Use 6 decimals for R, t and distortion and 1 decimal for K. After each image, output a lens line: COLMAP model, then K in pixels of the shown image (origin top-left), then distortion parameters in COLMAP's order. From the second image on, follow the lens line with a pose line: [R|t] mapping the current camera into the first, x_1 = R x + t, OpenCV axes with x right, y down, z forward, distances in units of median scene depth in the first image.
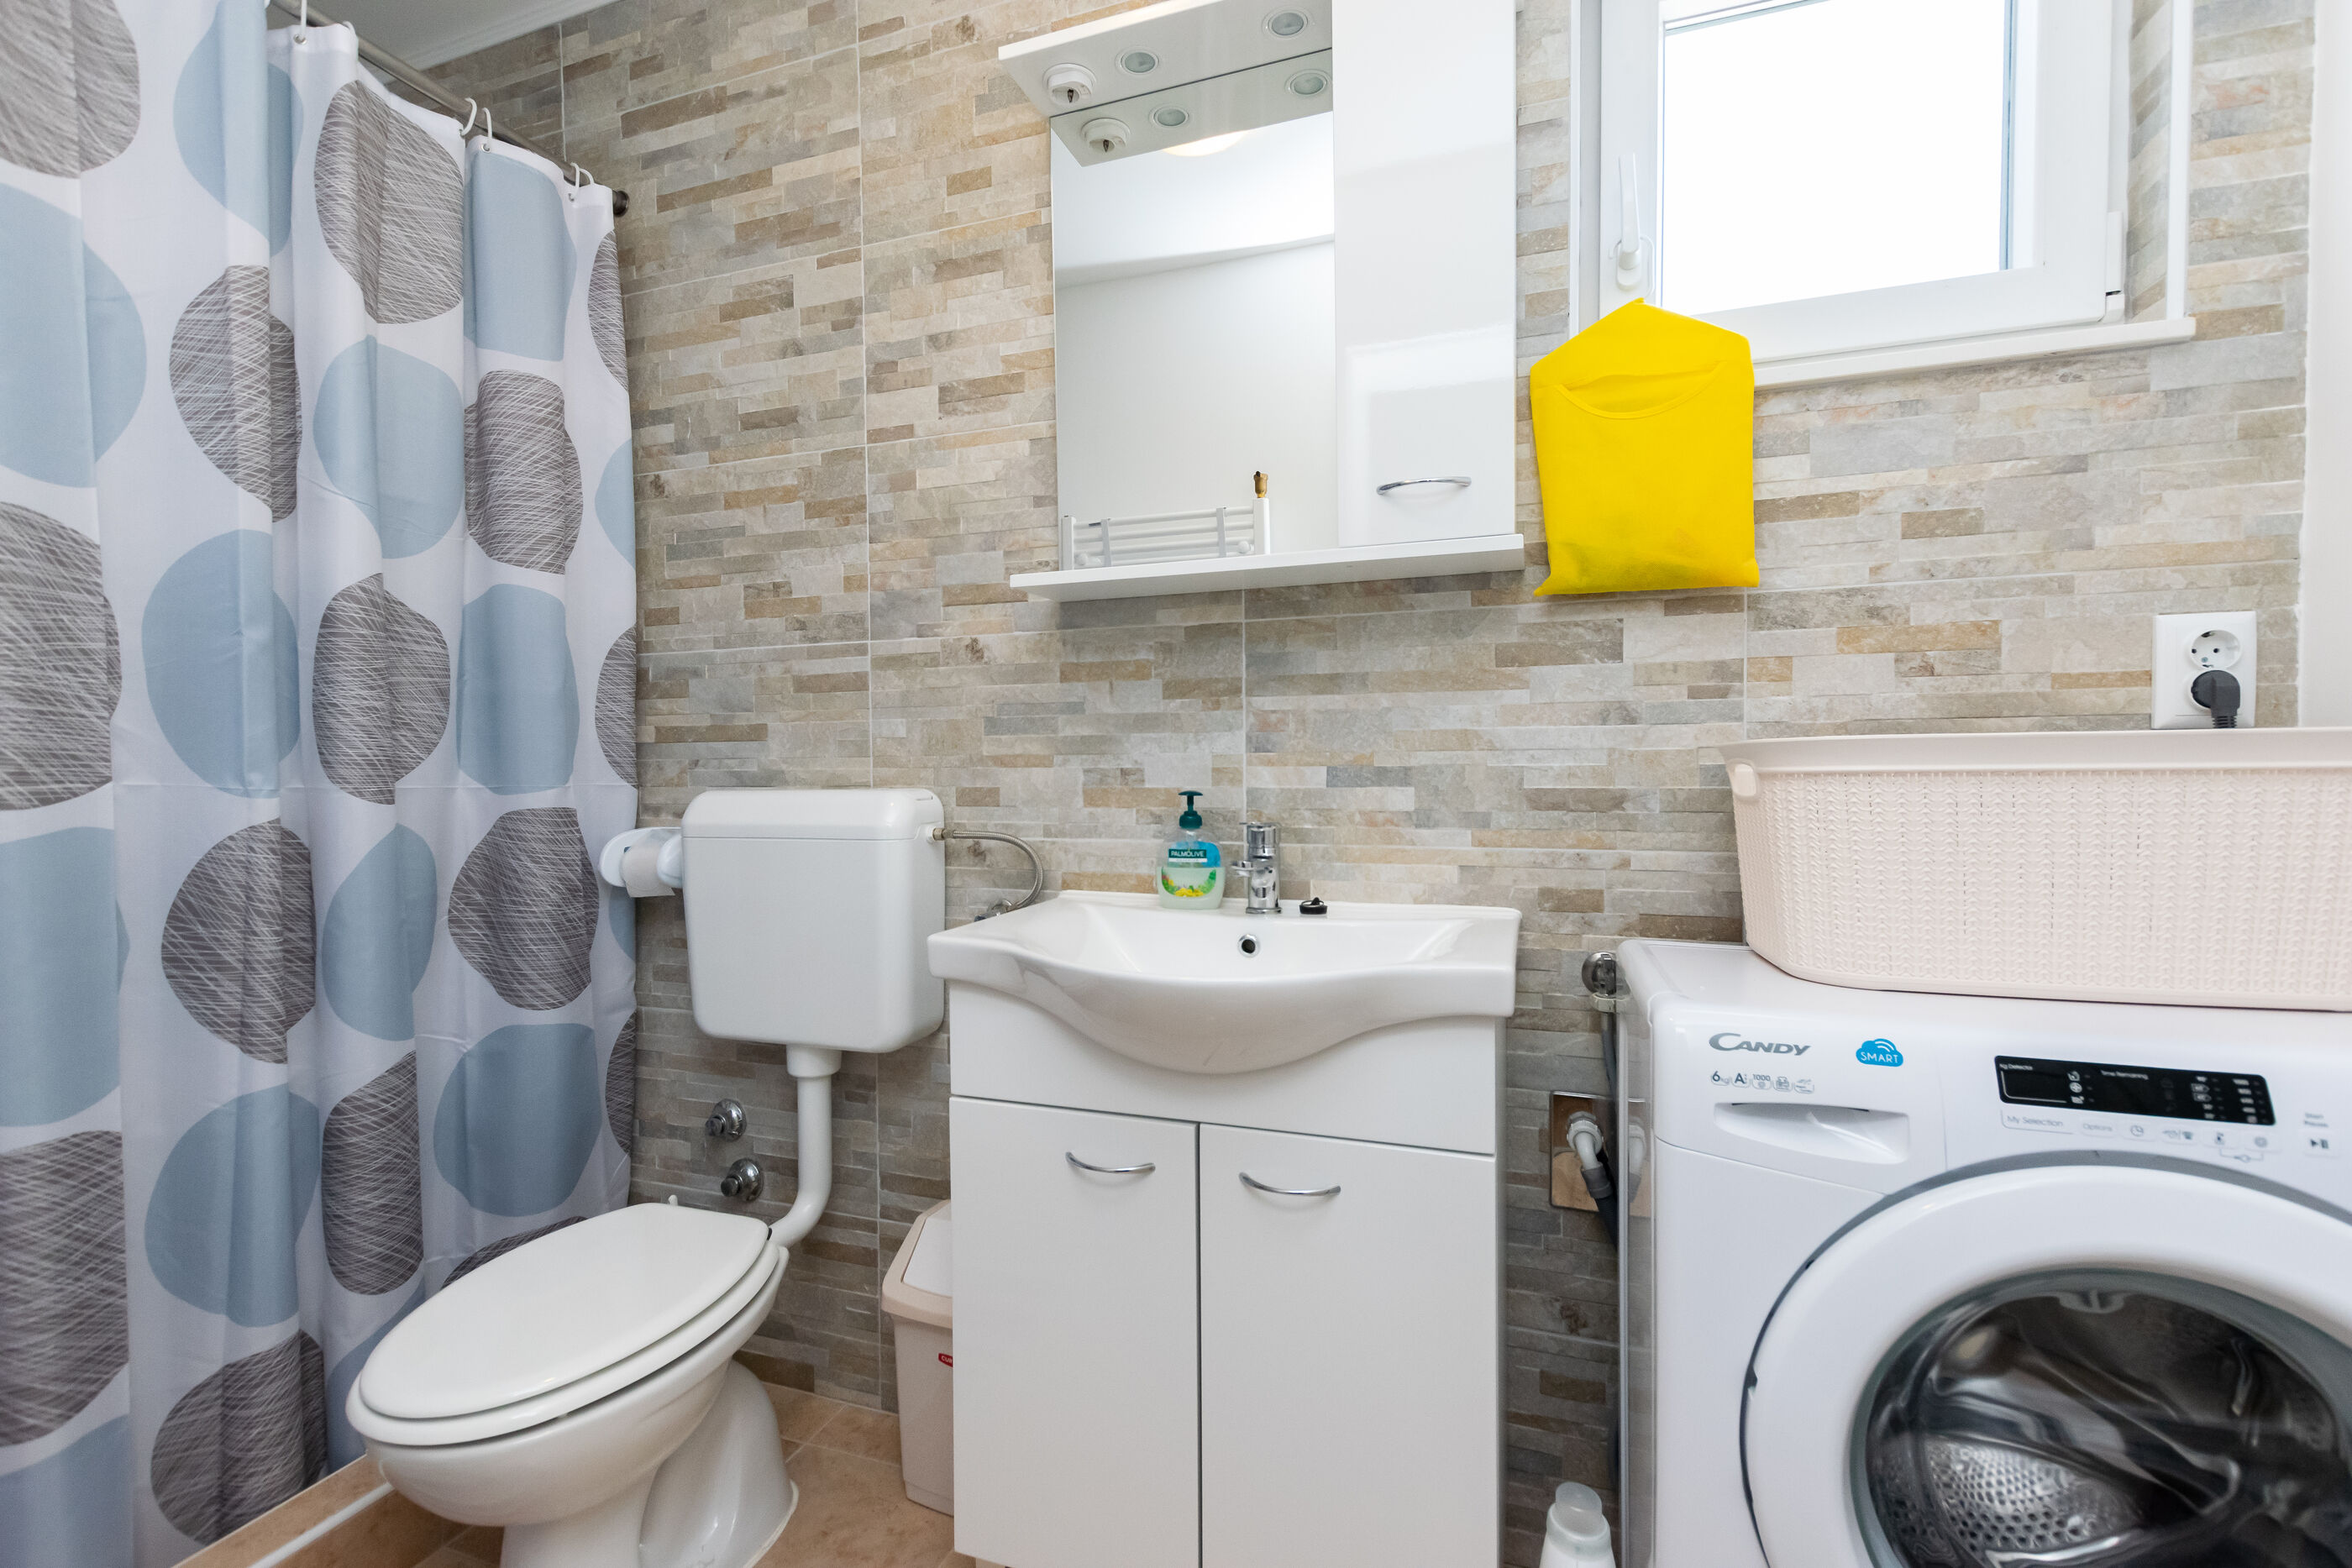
lens RADIAL K [[1012.9, 0, 1179.4], [0, 1012.9, 790.2], [0, 0, 1]] dist [0.001795, 0.000212]
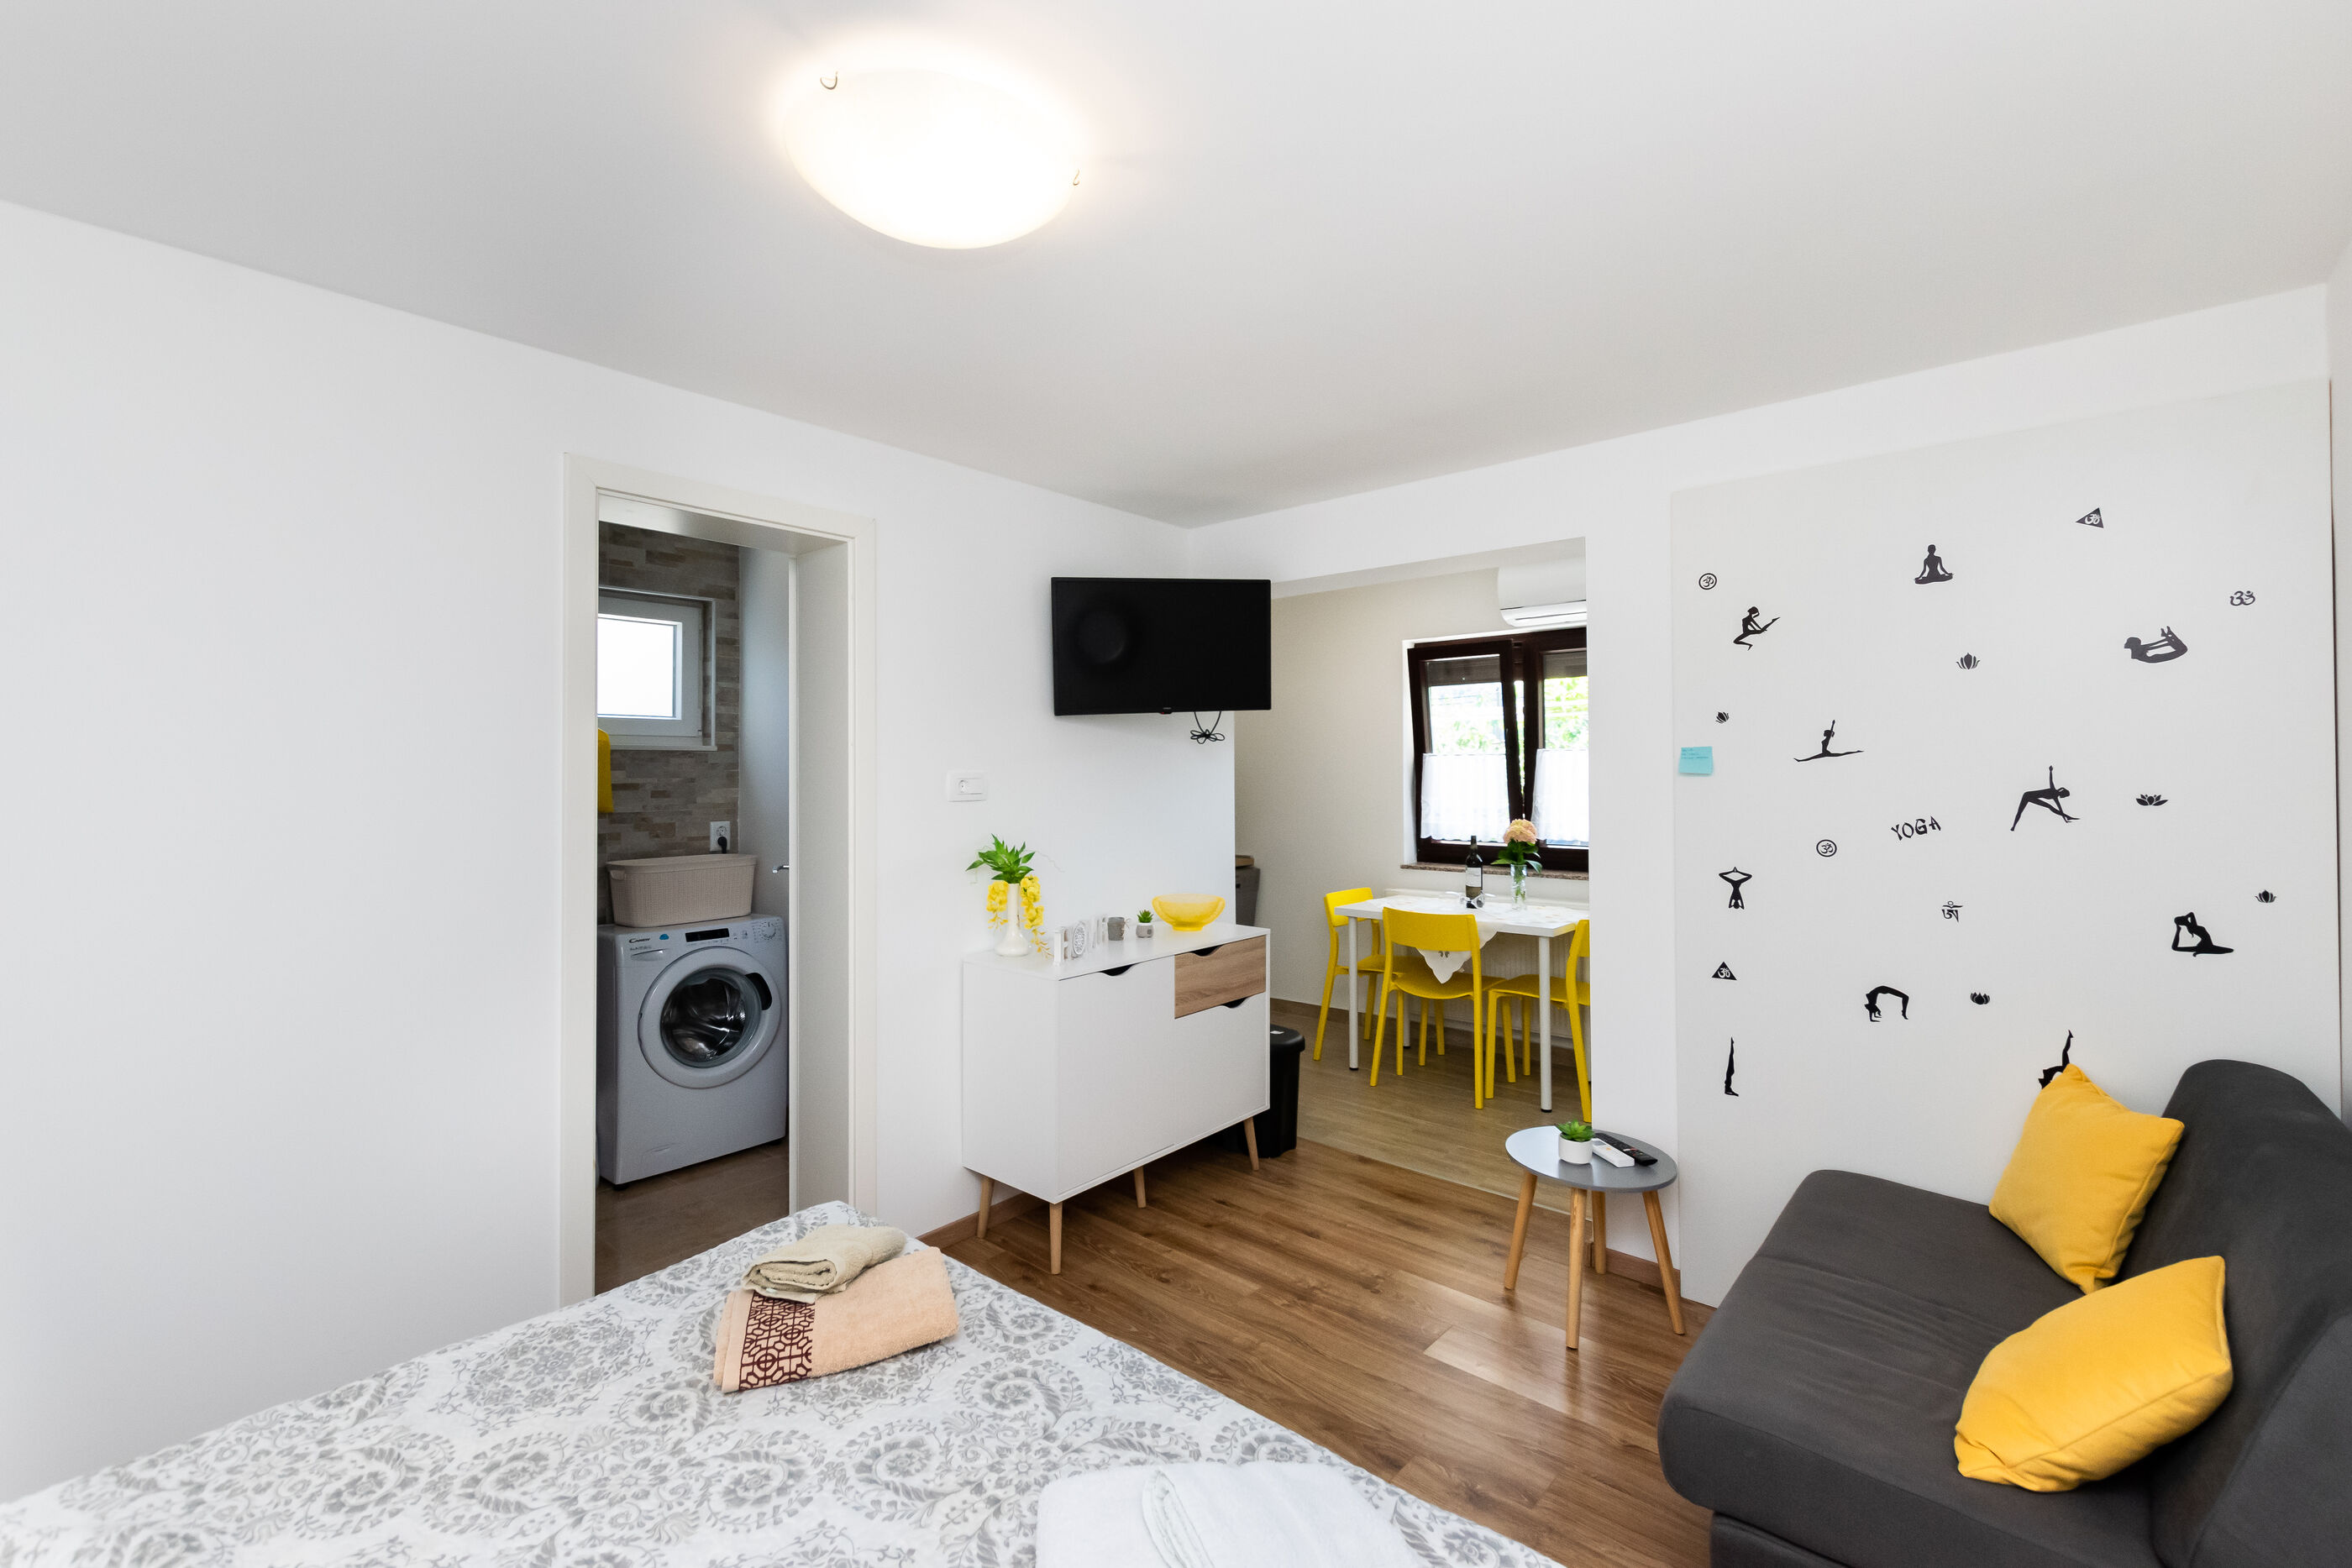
lens RADIAL K [[1029.1, 0, 1180.4], [0, 1029.1, 760.0], [0, 0, 1]] dist [0.010676, -0.004511]
pose [[0.362631, 0.017096, 0.931776, -1.931533], [0.026357, 0.999244, -0.028592, -0.235697], [-0.931560, 0.034927, 0.361906, -1.973055]]
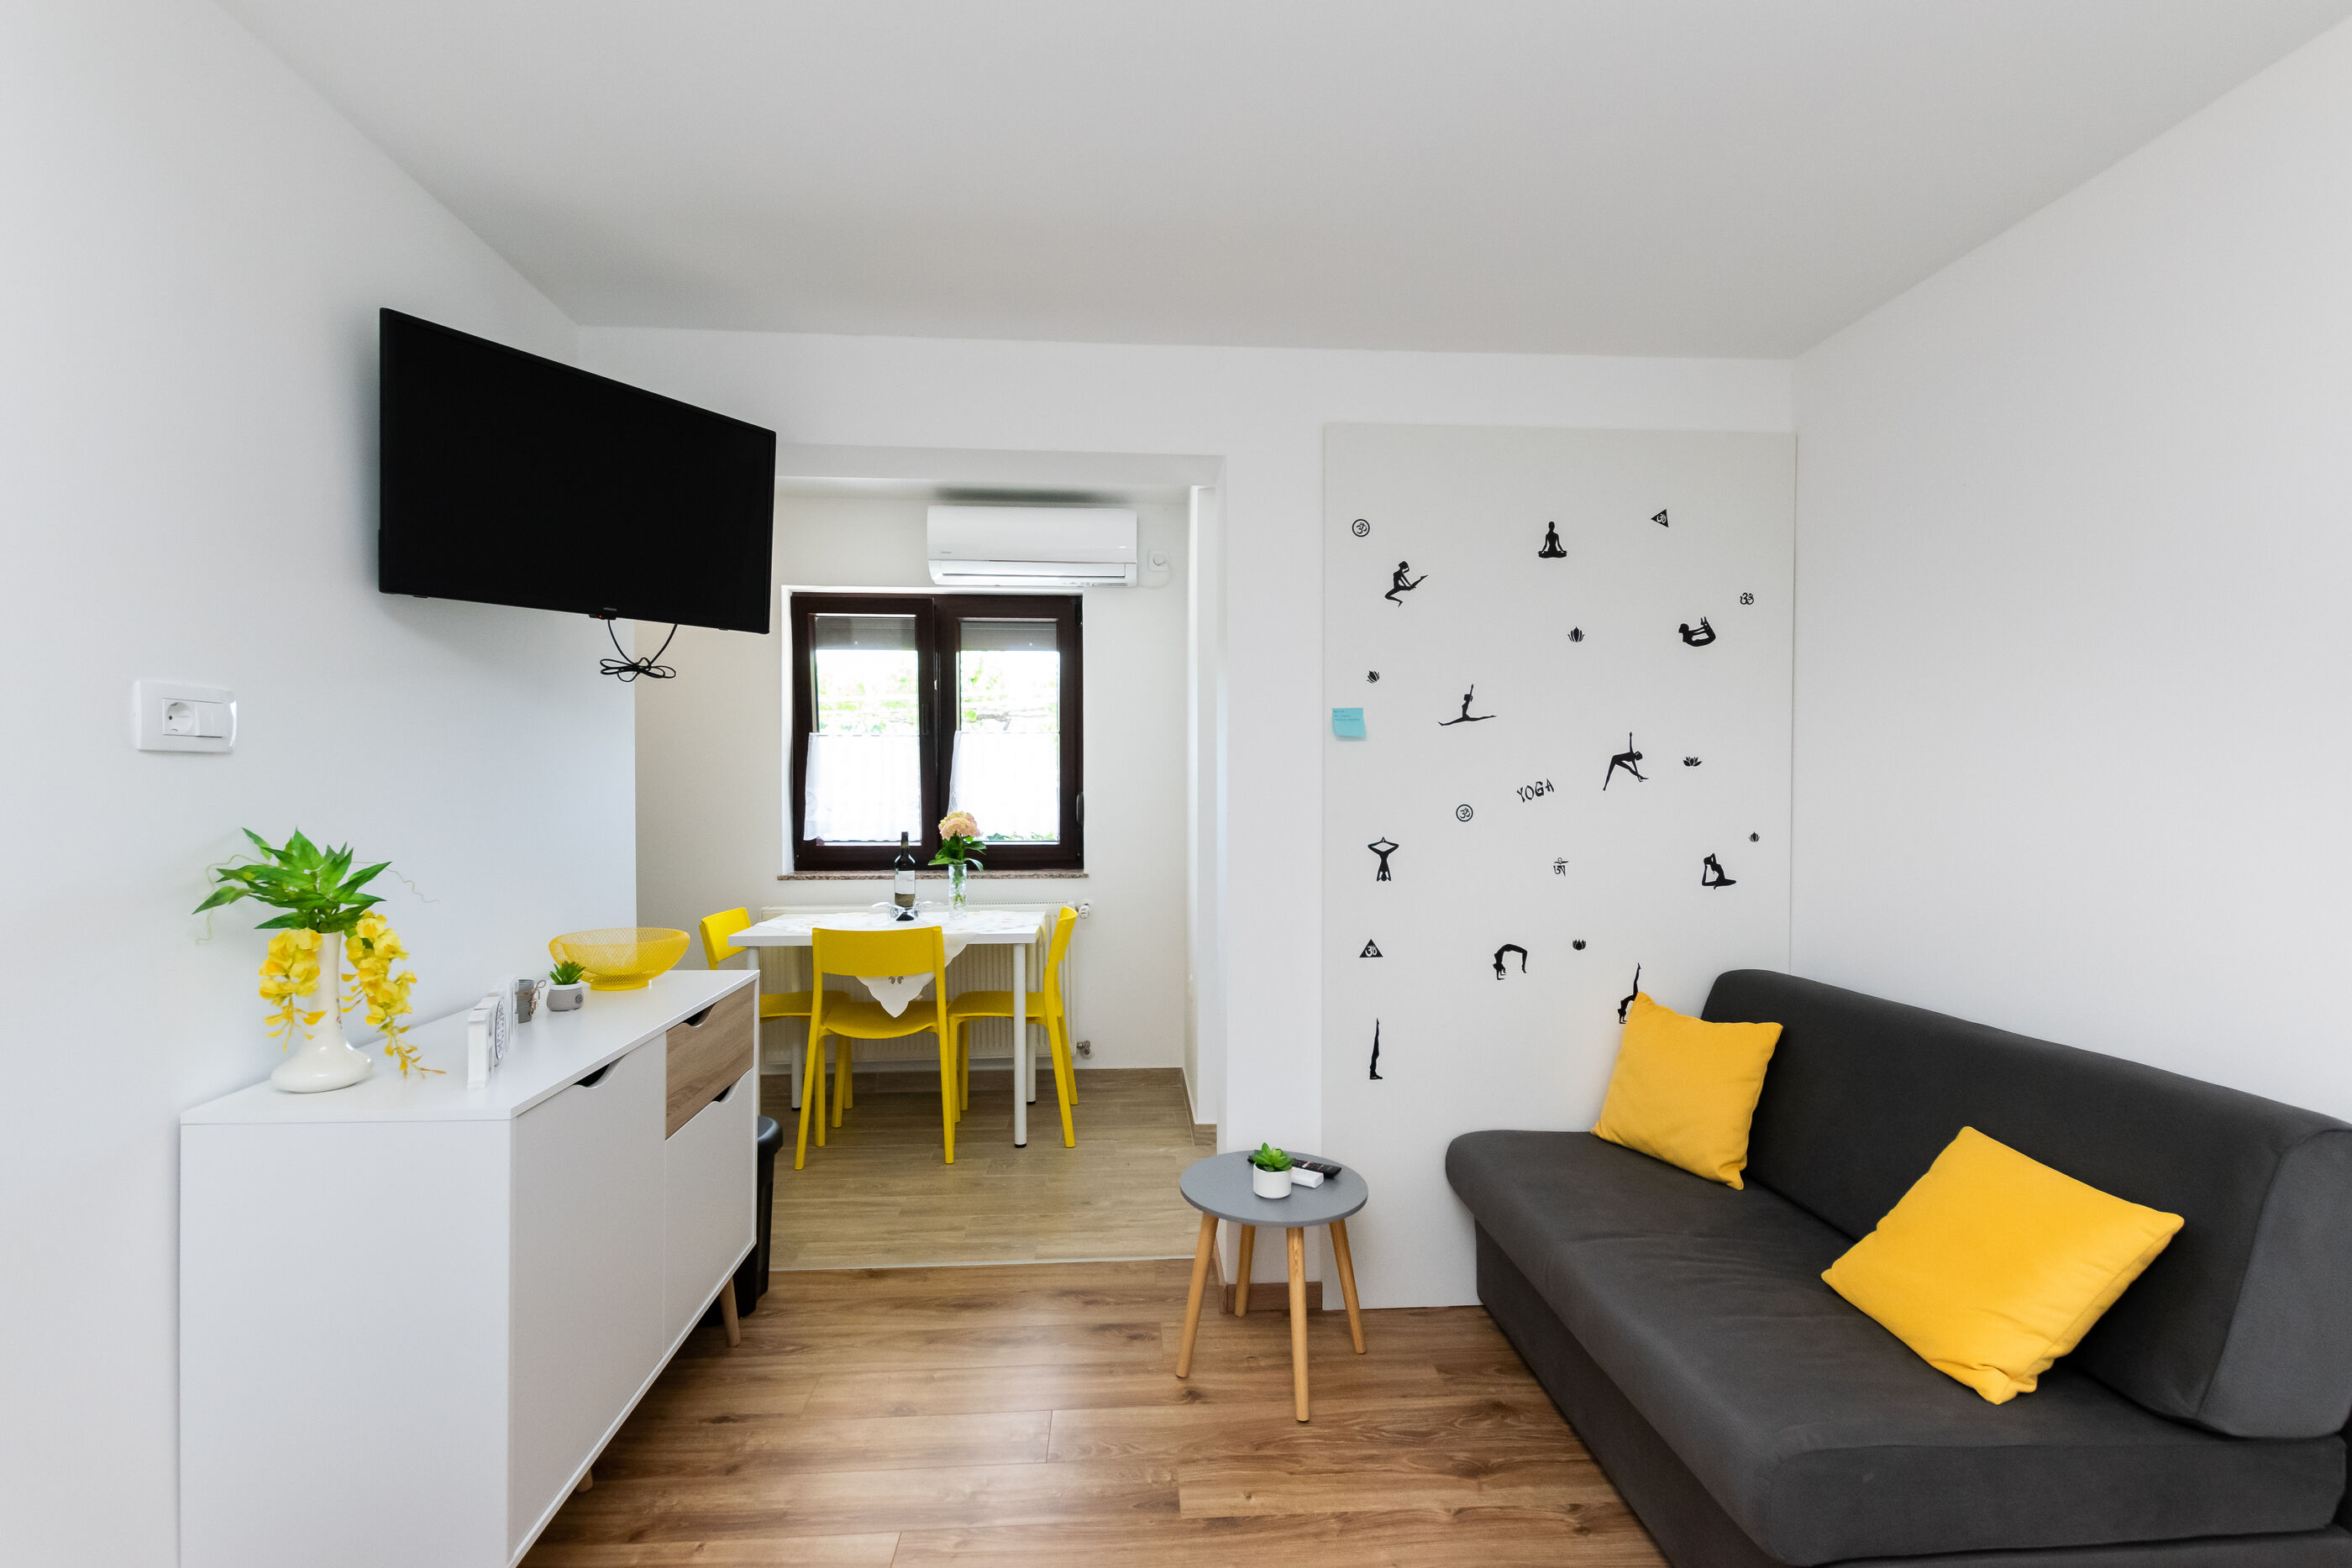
lens RADIAL K [[1051.2, 0, 1203.1], [0, 1051.2, 792.6], [0, 0, 1]] dist [0.001184, -0.000237]
pose [[-0.414016, 0.001650, 0.910268, -1.155653], [0.027310, 0.999571, 0.010609, -0.154078], [-0.909860, 0.029252, -0.413884, -0.998121]]
